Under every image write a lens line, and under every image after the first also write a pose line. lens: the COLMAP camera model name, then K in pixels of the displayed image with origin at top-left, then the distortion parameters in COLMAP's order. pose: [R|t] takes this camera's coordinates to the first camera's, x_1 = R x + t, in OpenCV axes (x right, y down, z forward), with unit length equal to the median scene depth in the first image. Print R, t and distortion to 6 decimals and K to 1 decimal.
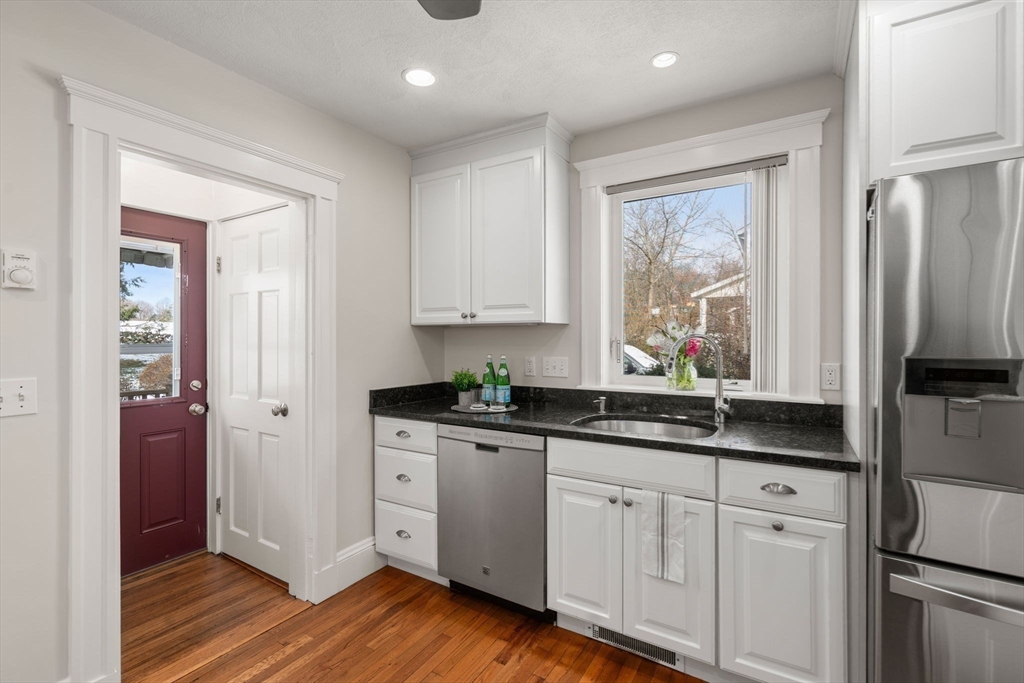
lens RADIAL K [[467.4, 0, 512.0], [0, 467.4, 341.5], [0, 0, 1]] dist [-0.005586, -0.000107]
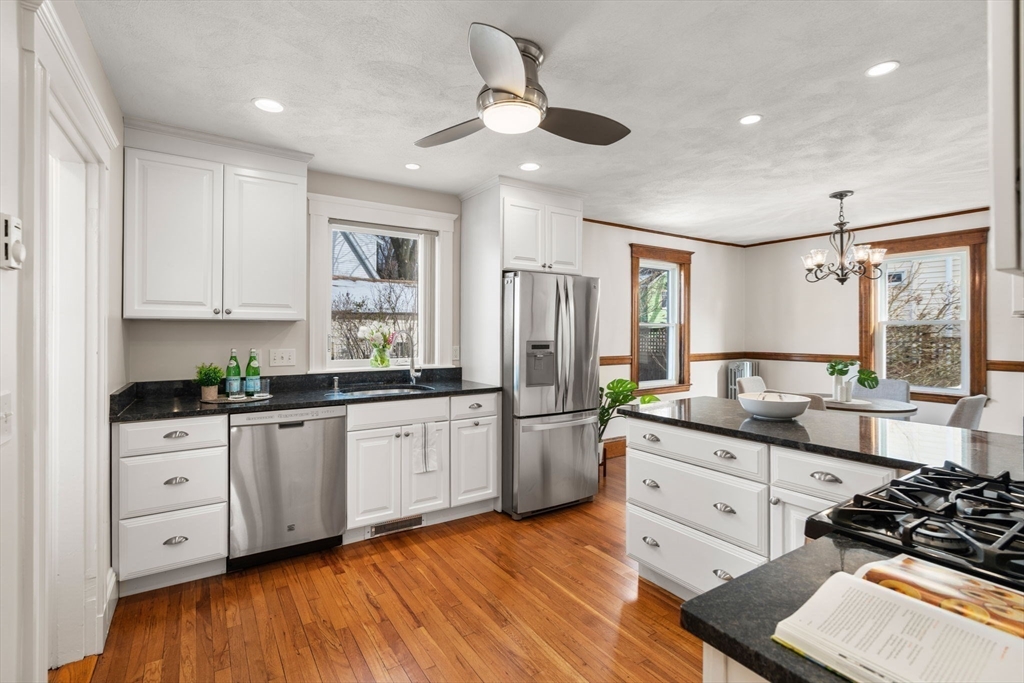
lens RADIAL K [[466.5, 0, 505.4], [0, 466.5, 338.5], [0, 0, 1]] dist [-0.000292, 0.000131]
pose [[0.429438, -0.011438, 0.903024, -0.818415], [0.003053, 0.999932, 0.011214, -0.005850], [-0.903091, -0.002059, 0.429443, -0.010336]]
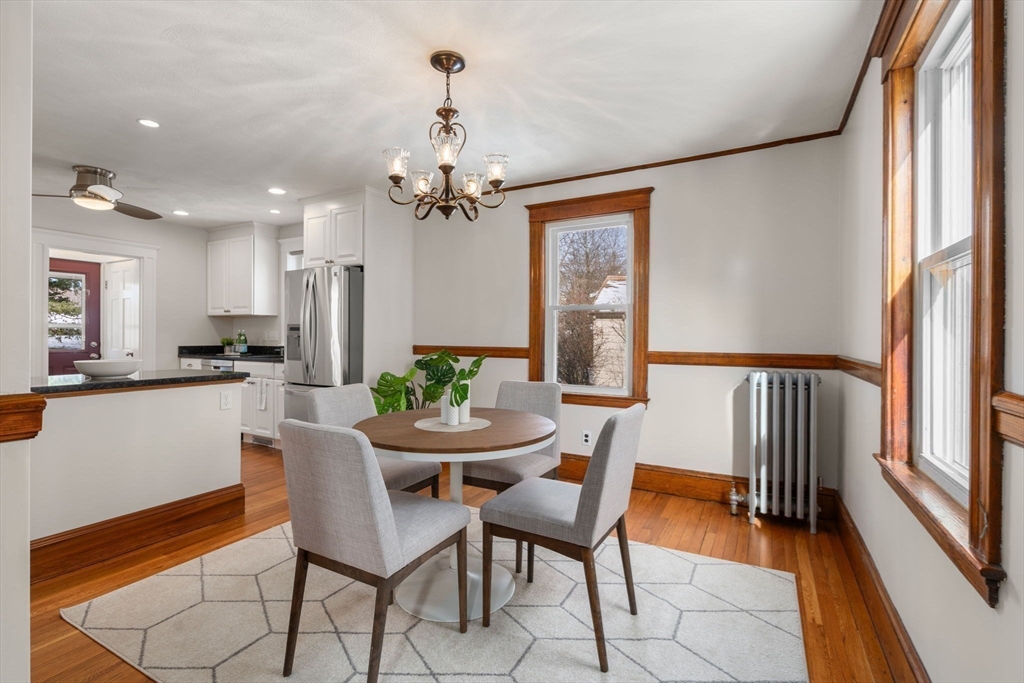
lens RADIAL K [[458.2, 0, 512.0], [0, 458.2, 341.5], [0, 0, 1]] dist [0.002422, 0.000586]
pose [[0.998621, 0.004318, 0.052328, 1.189414], [-0.004886, 0.999931, 0.010720, 0.058512], [-0.052278, -0.010961, 0.998572, -1.255214]]
